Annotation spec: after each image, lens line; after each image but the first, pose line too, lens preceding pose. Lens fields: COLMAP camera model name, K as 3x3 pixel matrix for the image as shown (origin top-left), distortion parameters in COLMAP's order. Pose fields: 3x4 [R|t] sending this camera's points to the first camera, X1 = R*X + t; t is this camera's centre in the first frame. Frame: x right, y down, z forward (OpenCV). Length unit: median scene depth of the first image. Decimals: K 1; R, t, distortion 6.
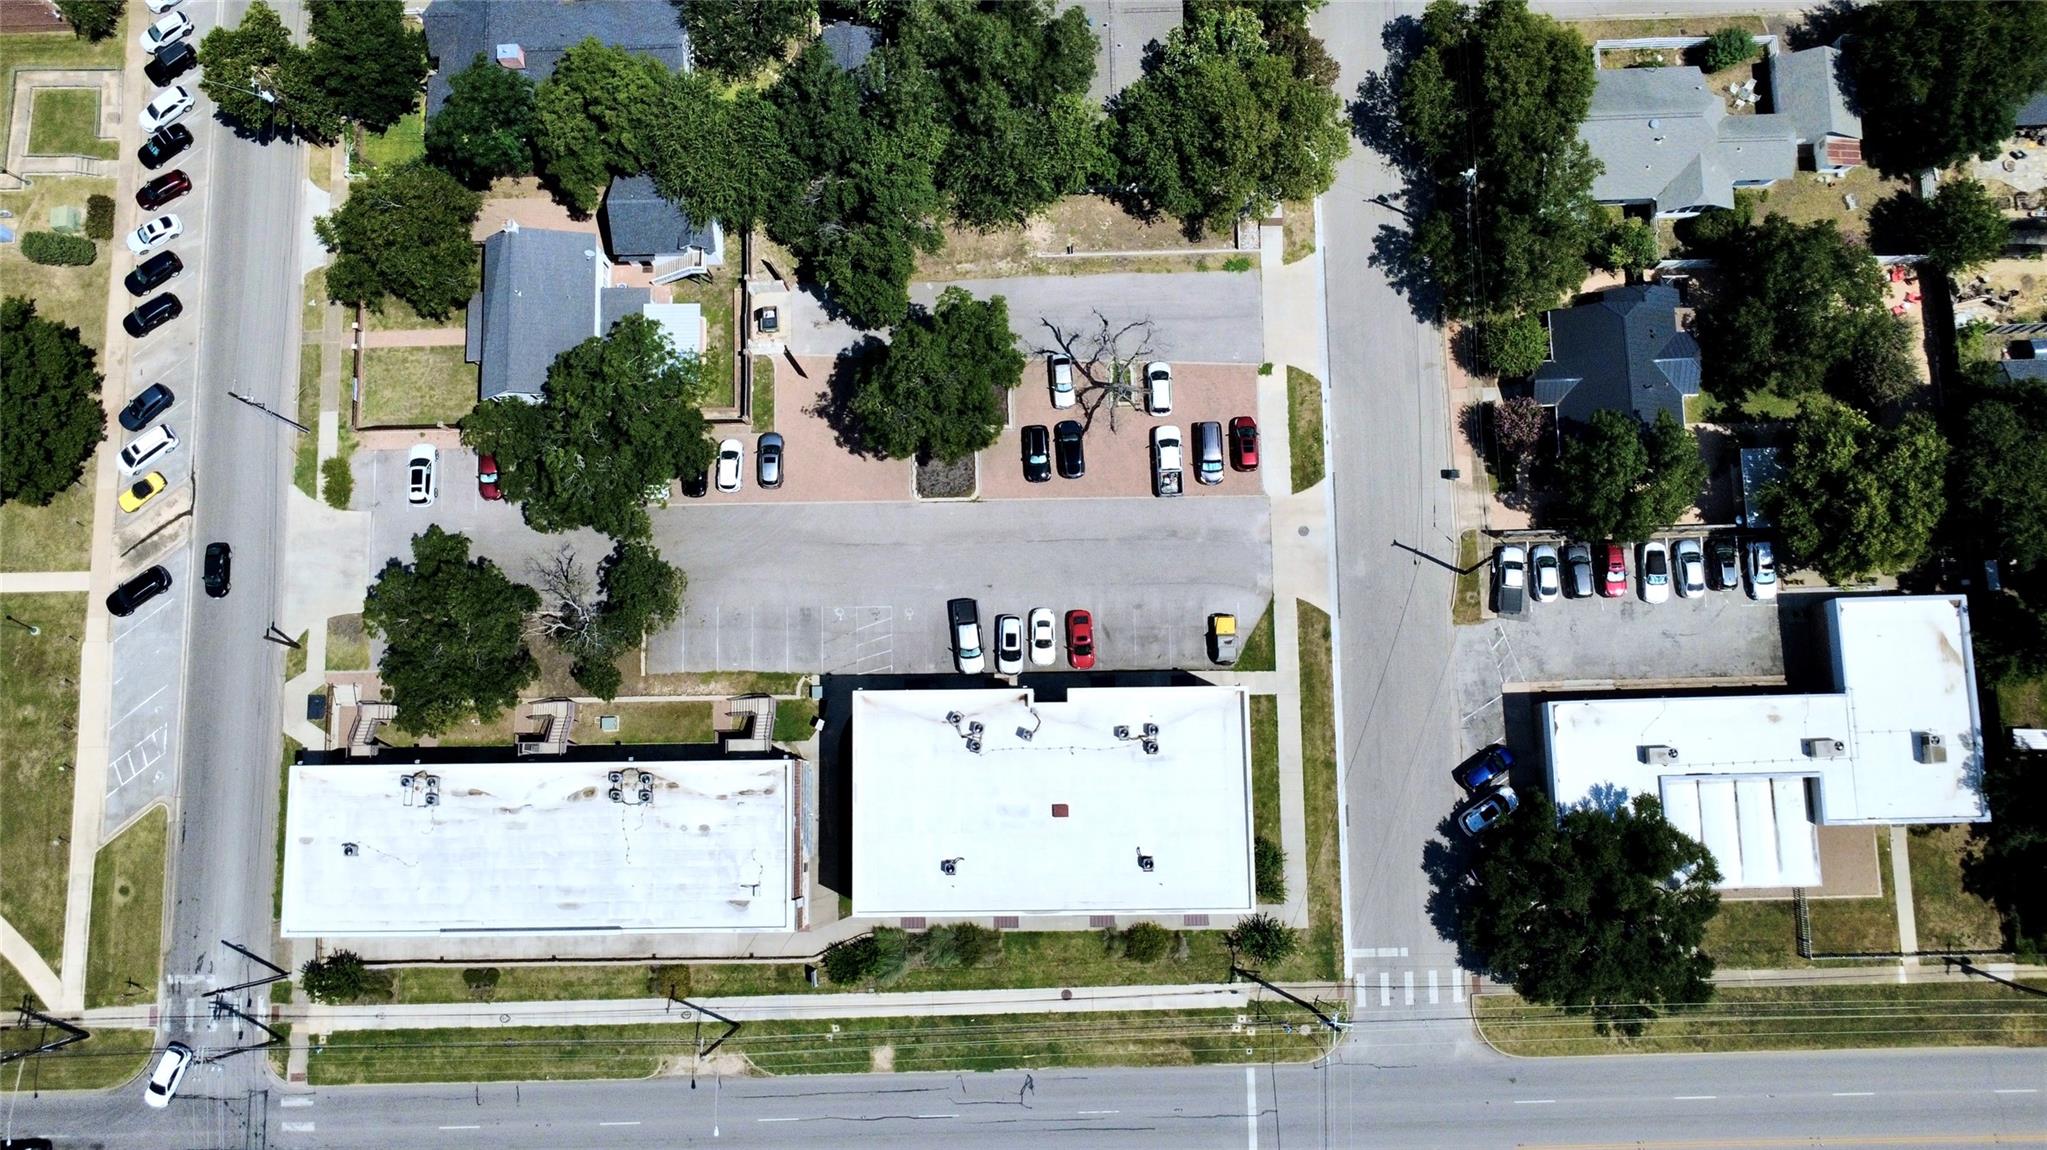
lens RADIAL K [[1500.1, 0, 1023.5], [0, 1500.1, 575.0], [0, 0, 1]] dist [0.001462, -0.003356]
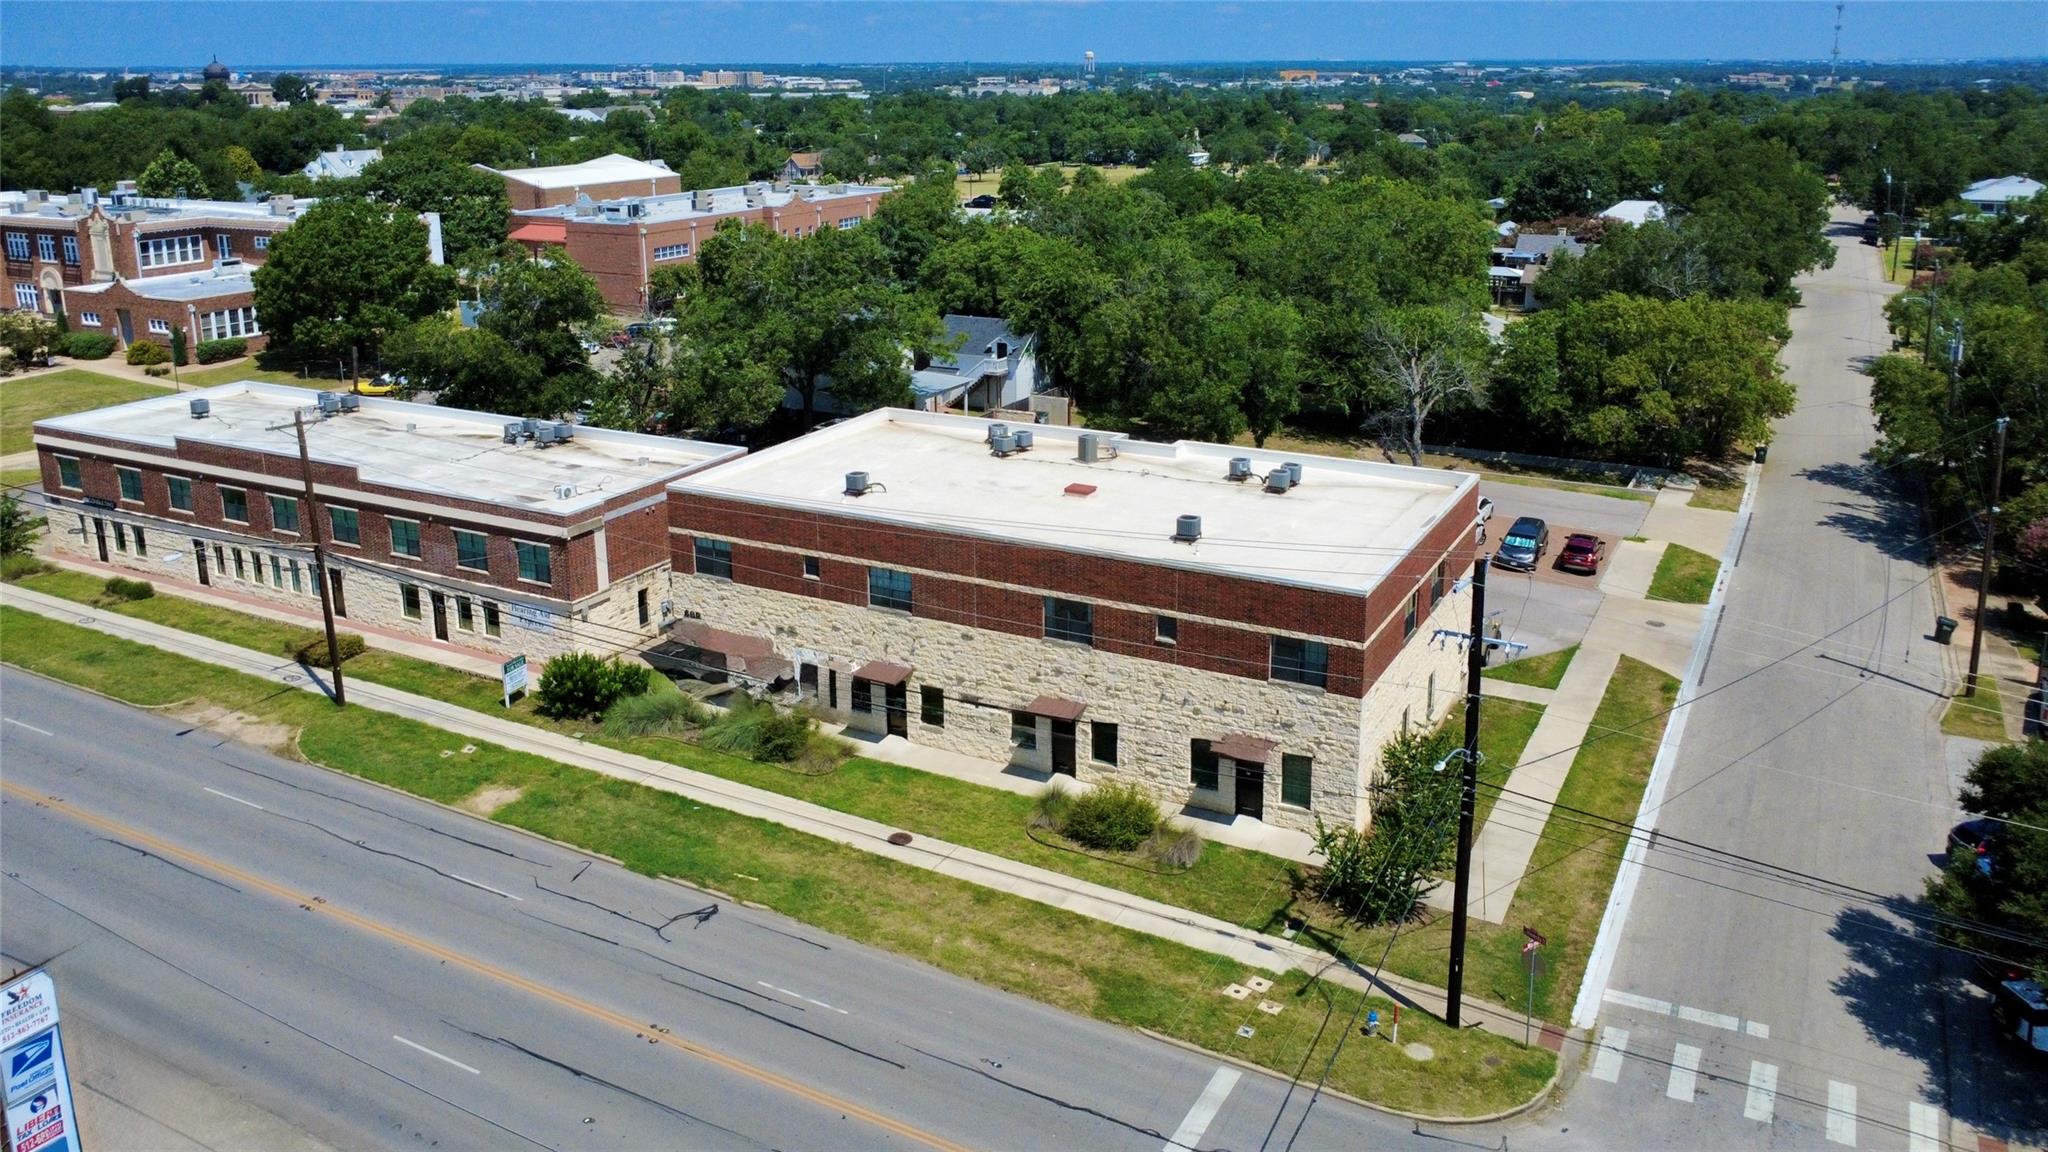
lens RADIAL K [[1525.7, 0, 1034.5], [0, 1525.7, 510.3], [0, 0, 1]] dist [-0.000901, -0.003763]
pose [[0.877511, 0.145023, -0.457103, 0.251719], [-0.476163, 0.376685, -0.794592, 0.576710], [0.056950, 0.914919, 0.399600, 0.735178]]
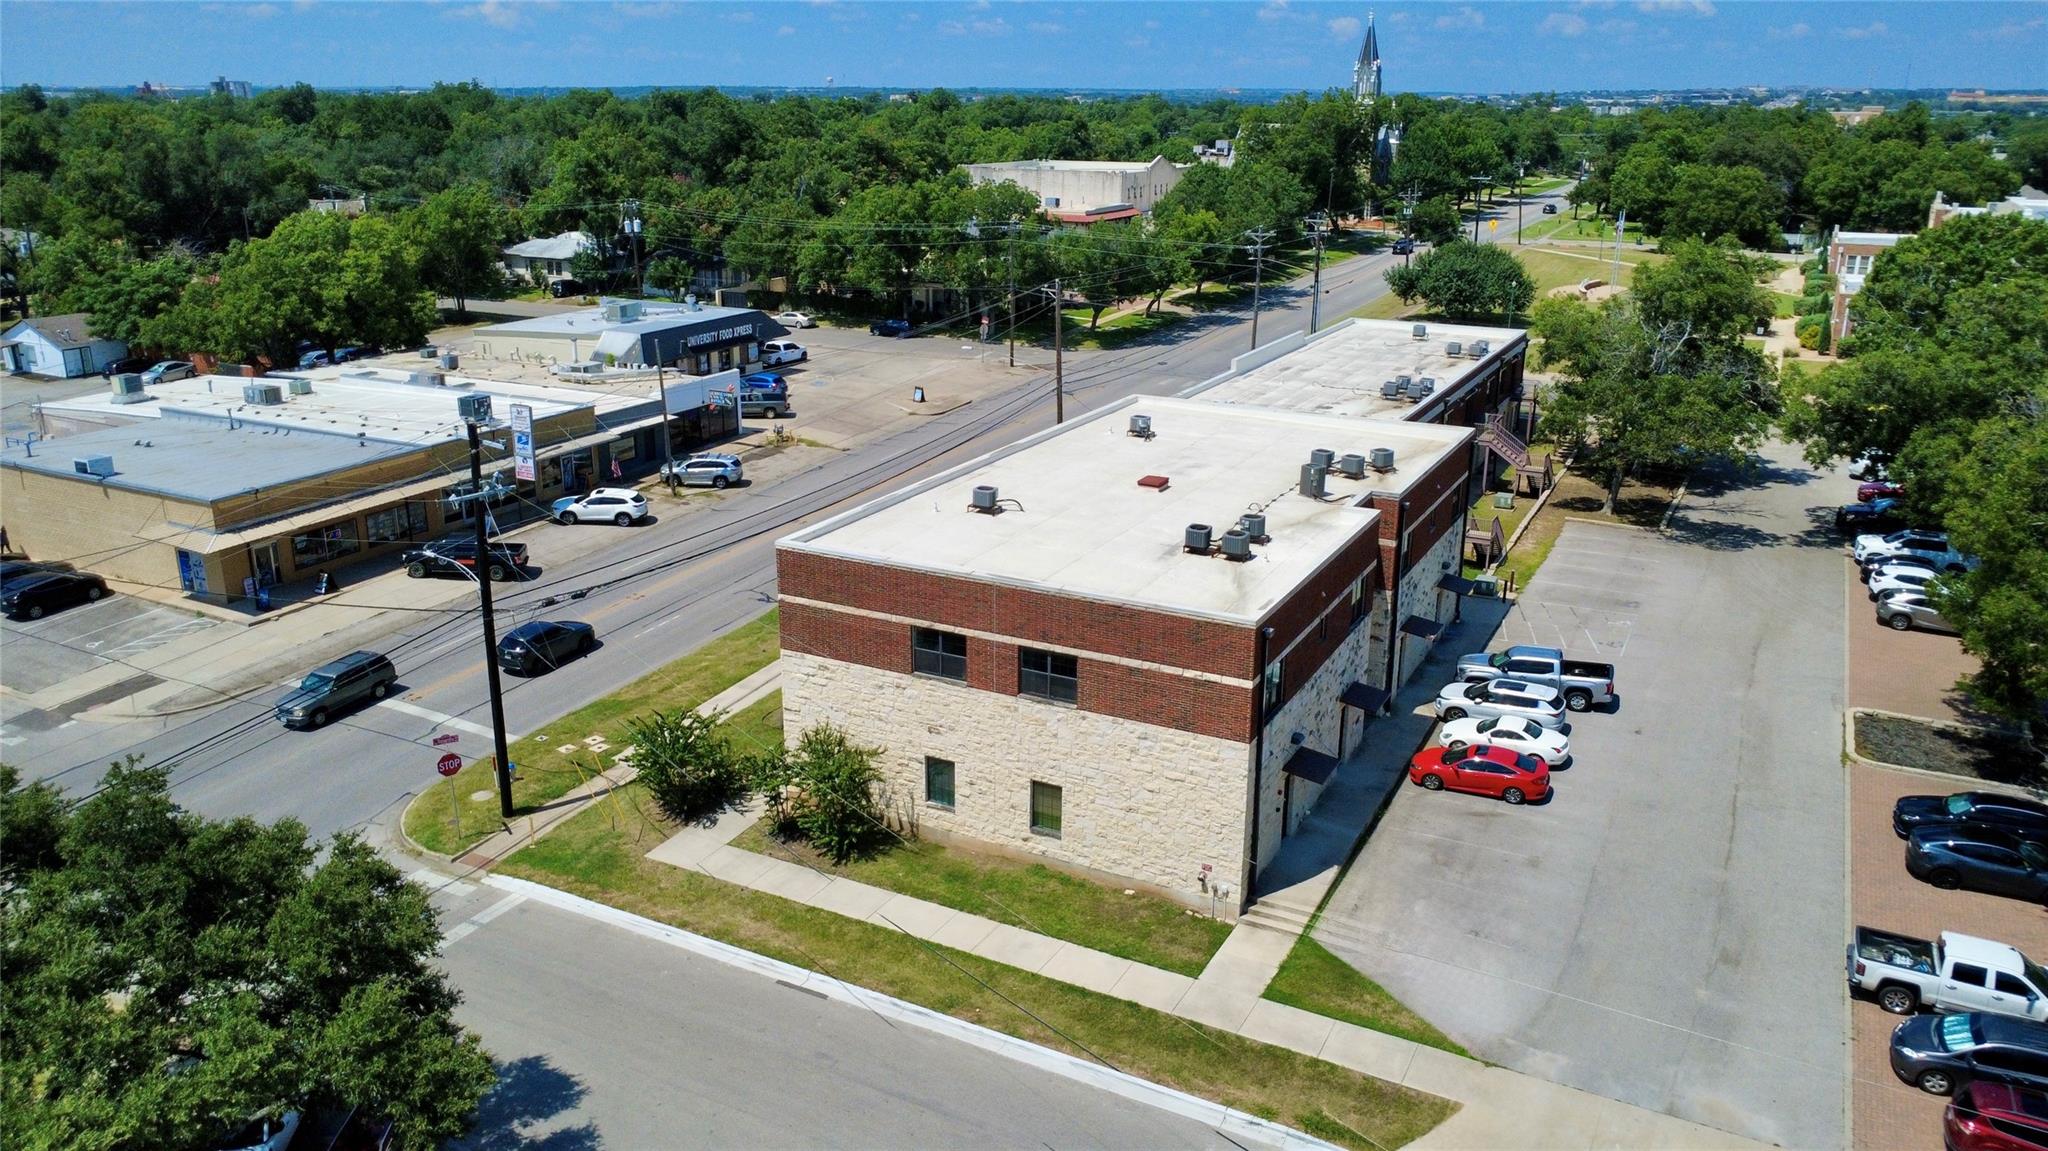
lens RADIAL K [[1525.7, 0, 1034.5], [0, 1525.7, 509.8], [0, 0, 1]] dist [-0.000901, -0.003763]
pose [[-0.470078, 0.235725, -0.850565, 0.474169], [-0.874429, 0.006639, 0.485108, -0.060738], [0.119999, 0.971797, 0.203003, 0.840489]]
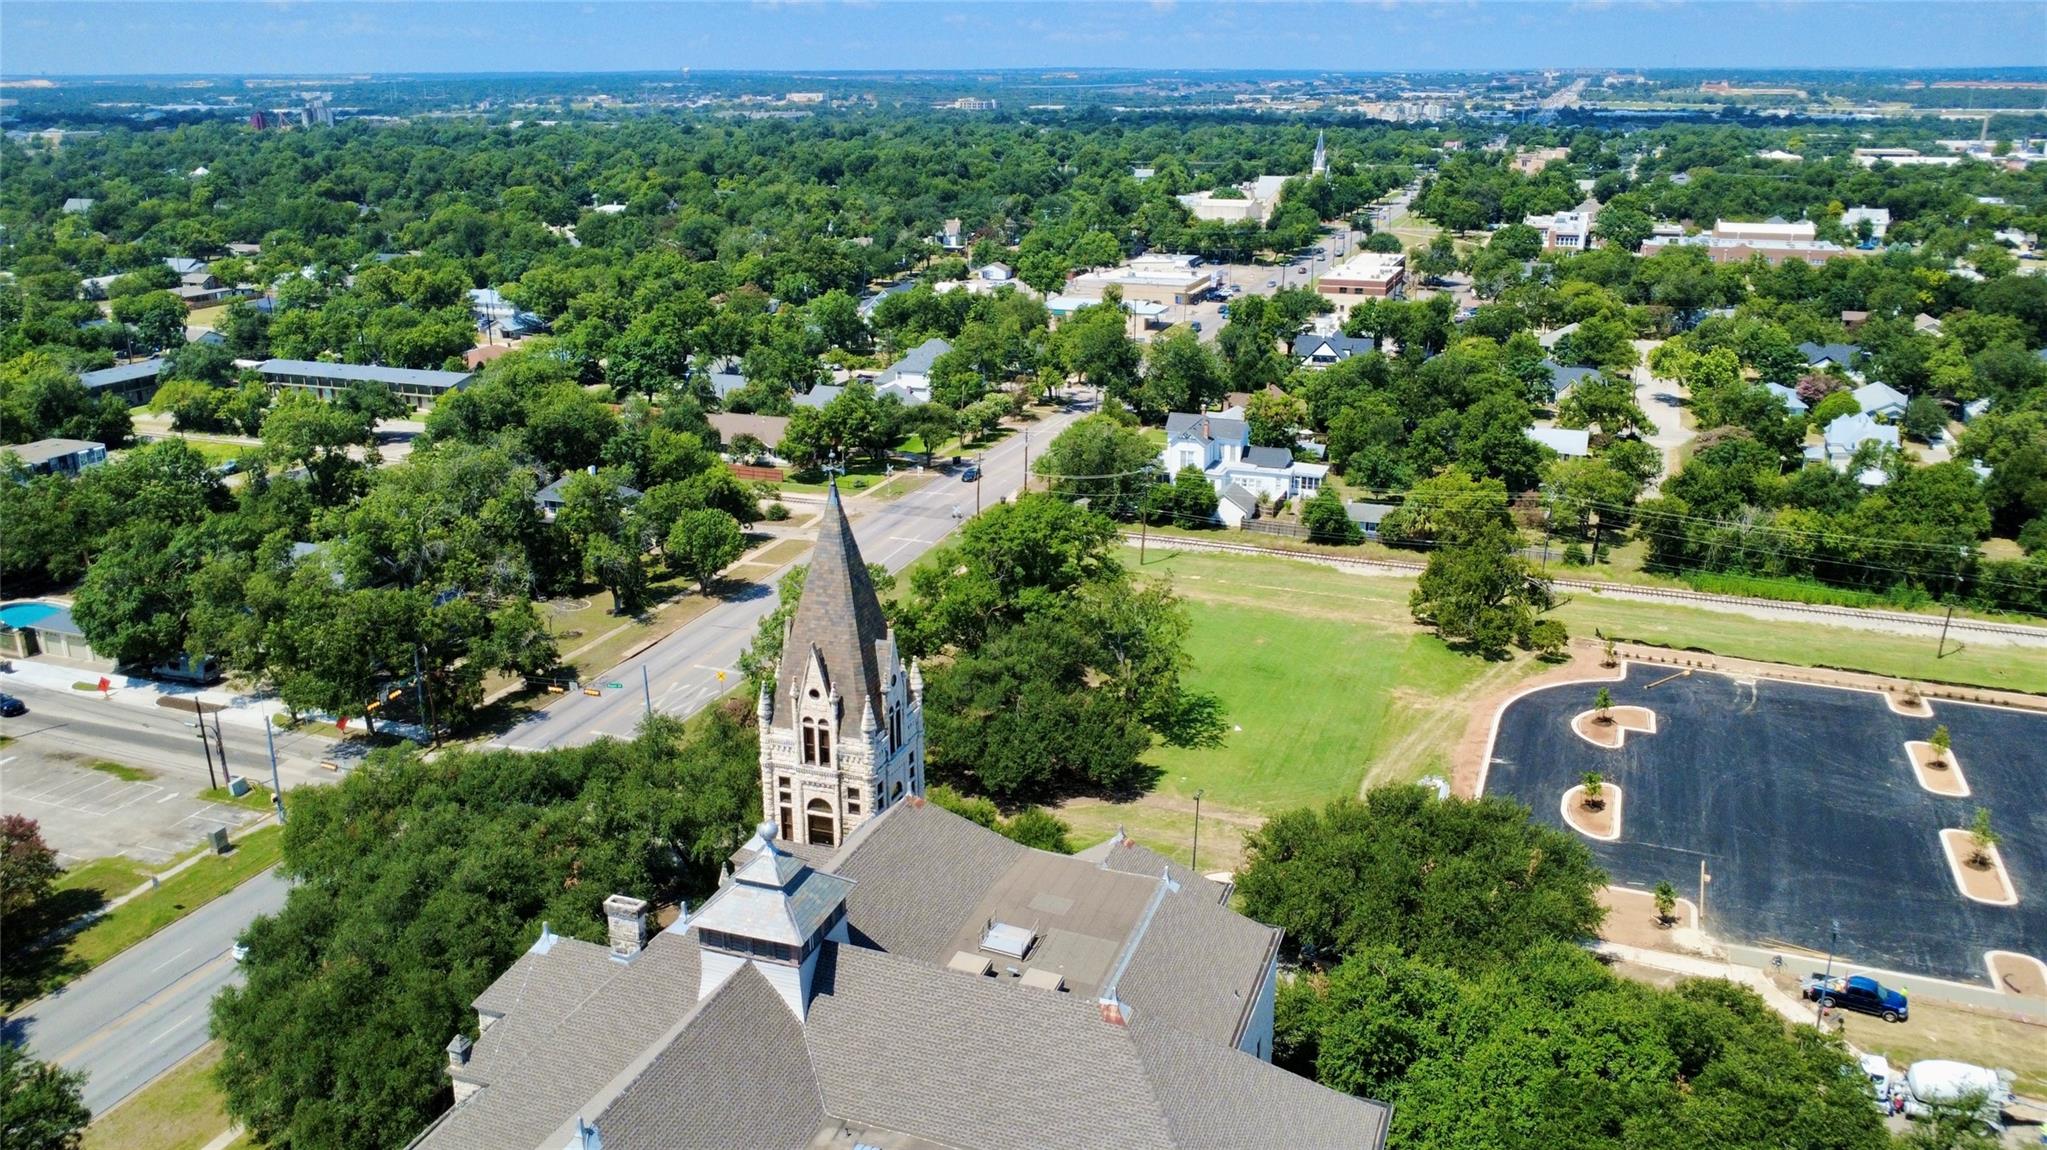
lens RADIAL K [[1500.1, 0, 1023.5], [0, 1500.1, 575.0], [0, 0, 1]] dist [0.001462, -0.003356]
pose [[-0.378656, 0.308374, -0.872654, 3.318564], [-0.915241, 0.015491, 0.402609, -0.484123], [0.137673, 0.951139, 0.276370, 0.554074]]
